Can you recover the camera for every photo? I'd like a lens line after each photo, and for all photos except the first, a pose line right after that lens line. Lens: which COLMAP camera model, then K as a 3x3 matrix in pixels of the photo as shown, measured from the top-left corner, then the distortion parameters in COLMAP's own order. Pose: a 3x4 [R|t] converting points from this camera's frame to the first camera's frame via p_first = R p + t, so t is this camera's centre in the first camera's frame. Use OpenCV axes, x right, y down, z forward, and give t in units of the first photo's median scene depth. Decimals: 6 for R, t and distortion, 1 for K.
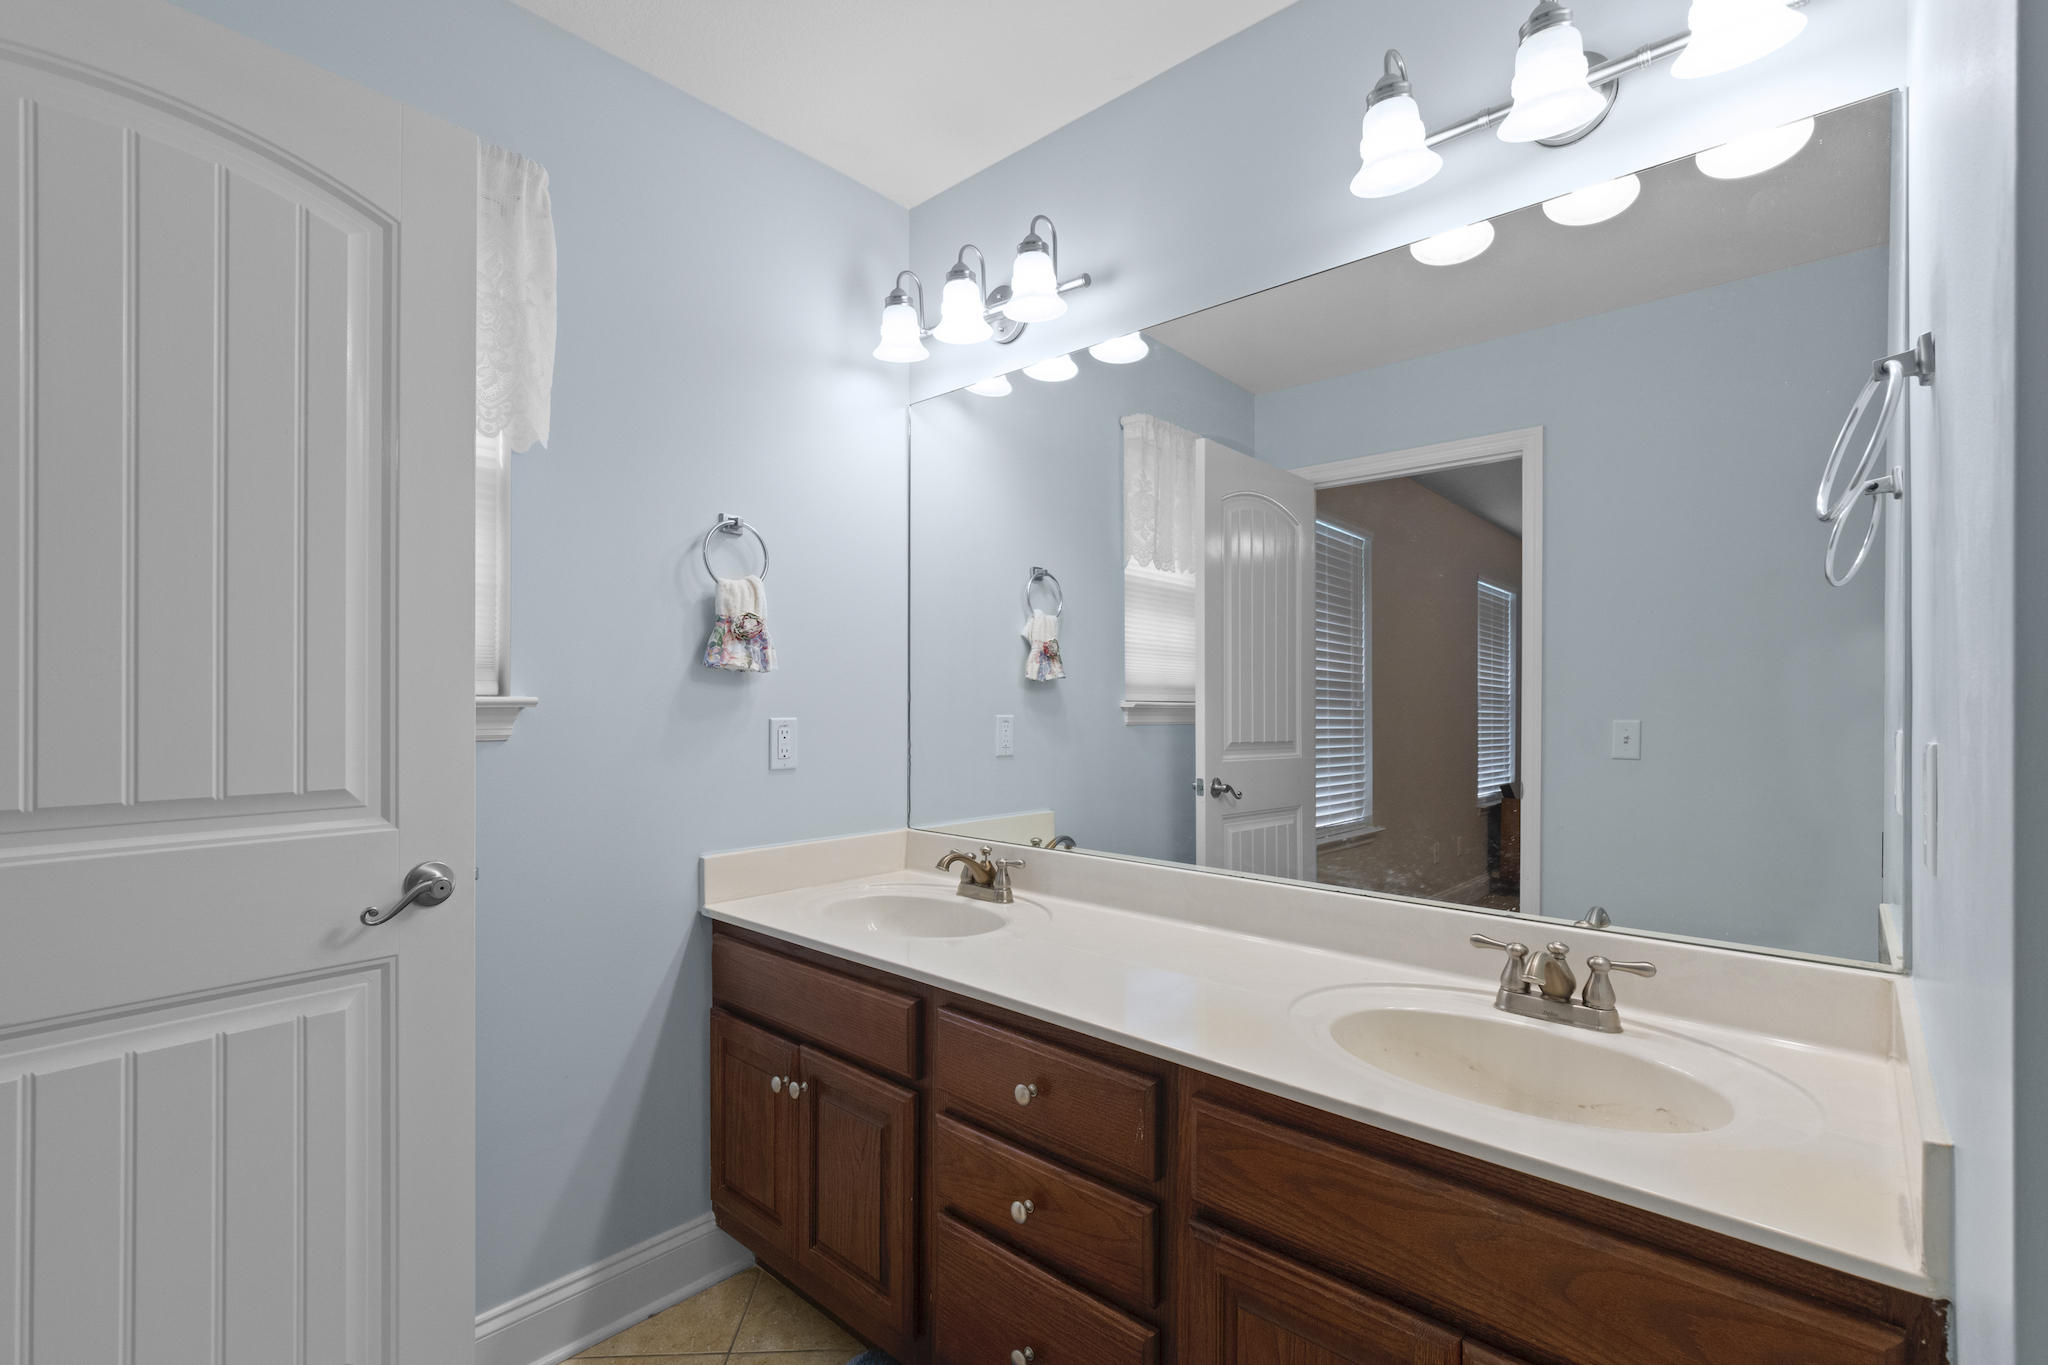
lens RADIAL K [[912.7, 0, 1031.1], [0, 912.7, 710.8], [0, 0, 1]] dist [0.016581, -0.012190]
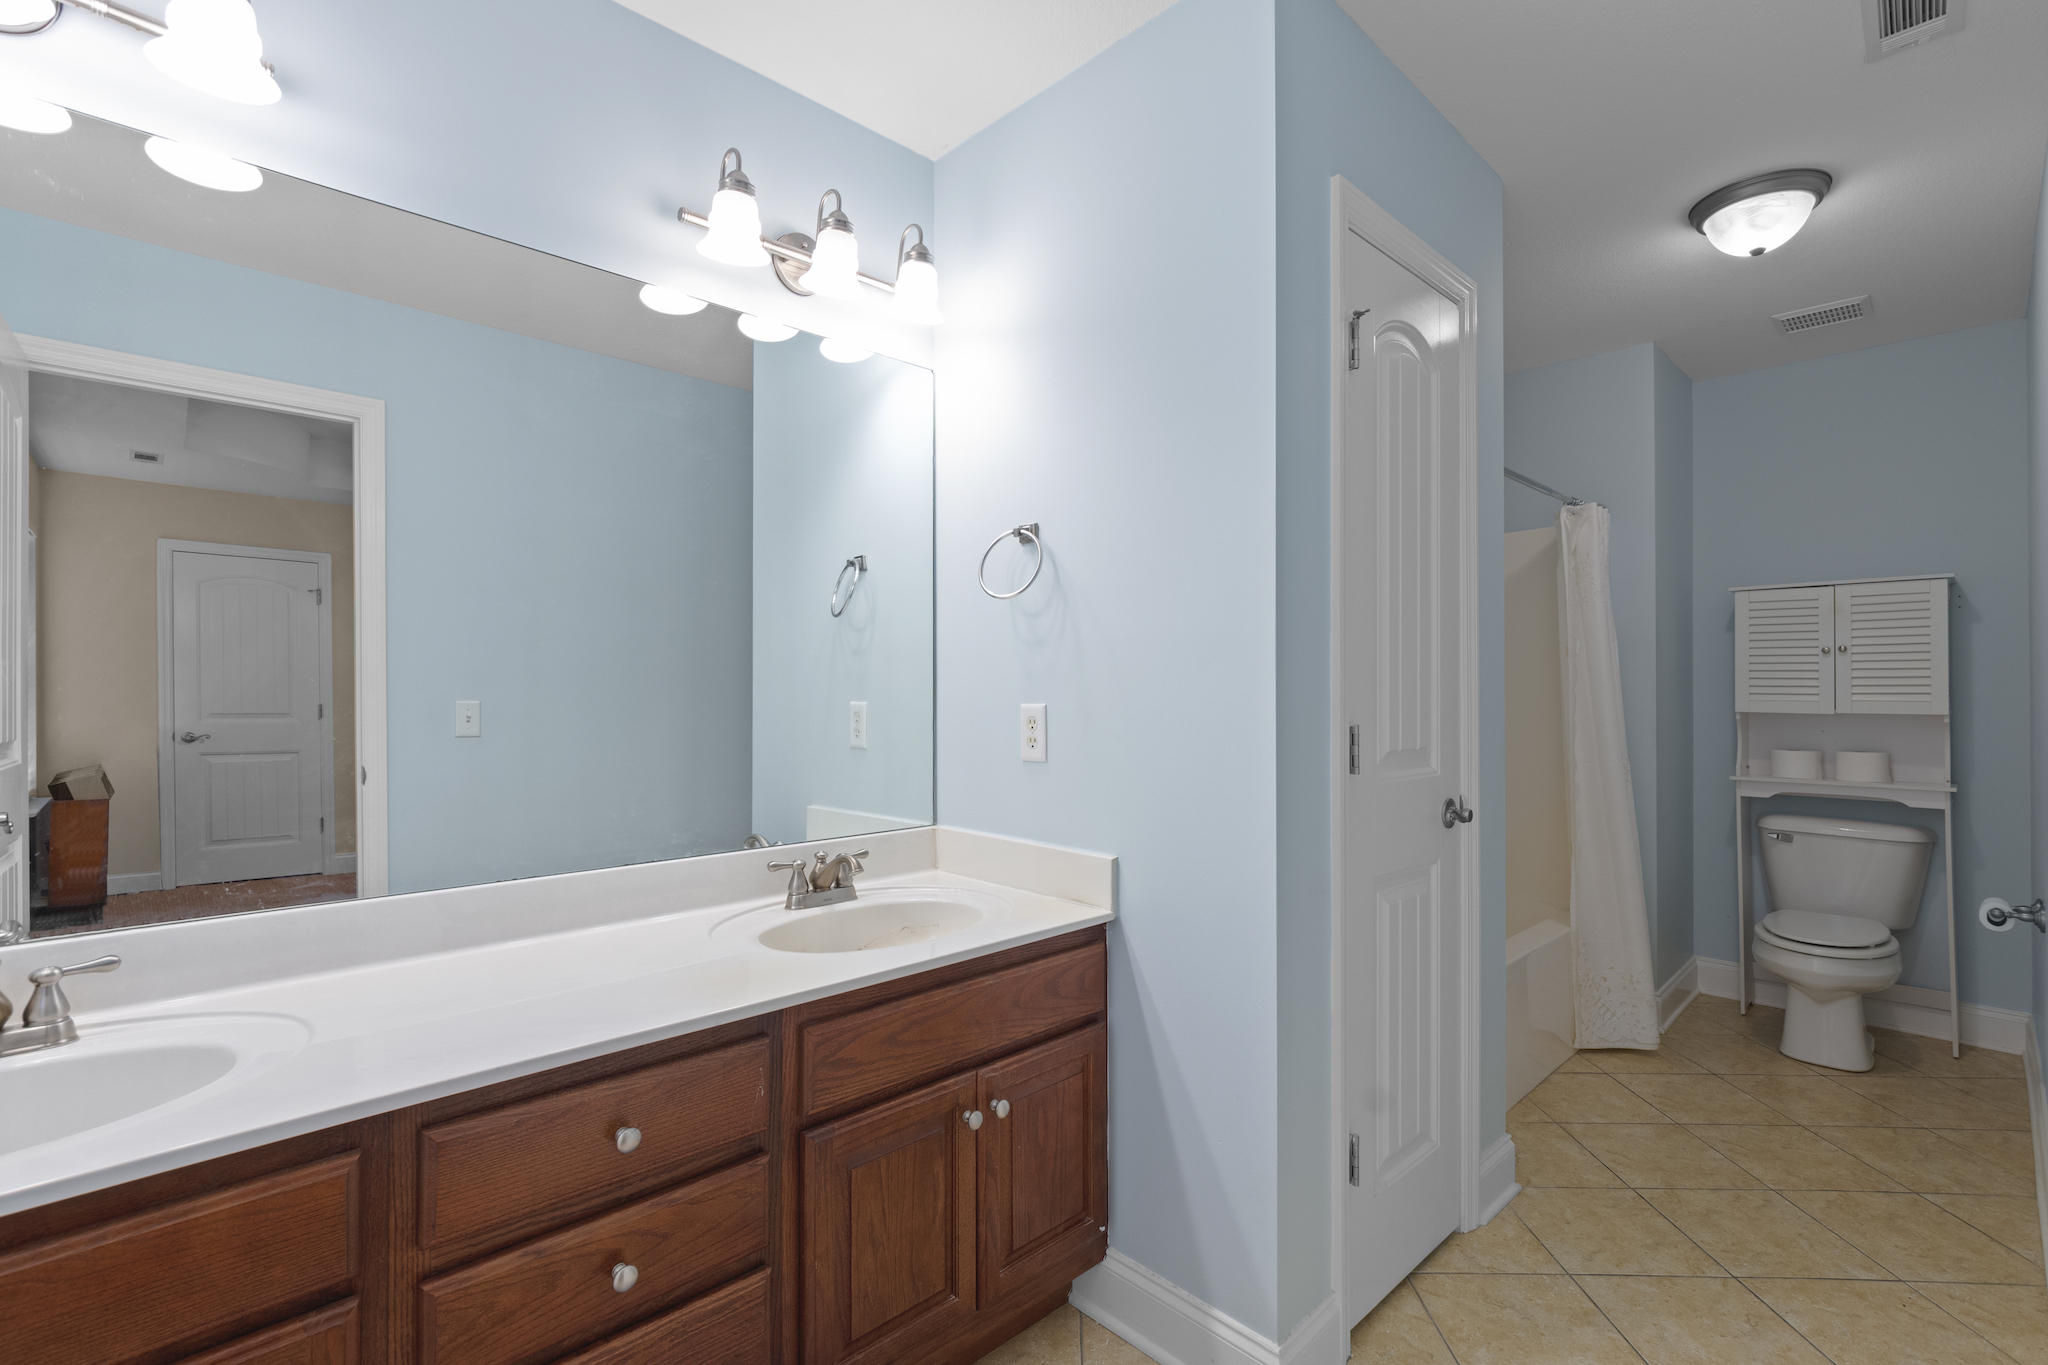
lens RADIAL K [[921.4, 0, 1024.0], [0, 921.4, 682.5], [0, 0, 1]] dist [0.019139, -0.012404]
pose [[0.083010, 0.001655, 0.996547, -0.898487], [0.006276, 0.999978, -0.002184, -0.011180], [-0.996529, 0.006435, 0.082998, 0.577556]]
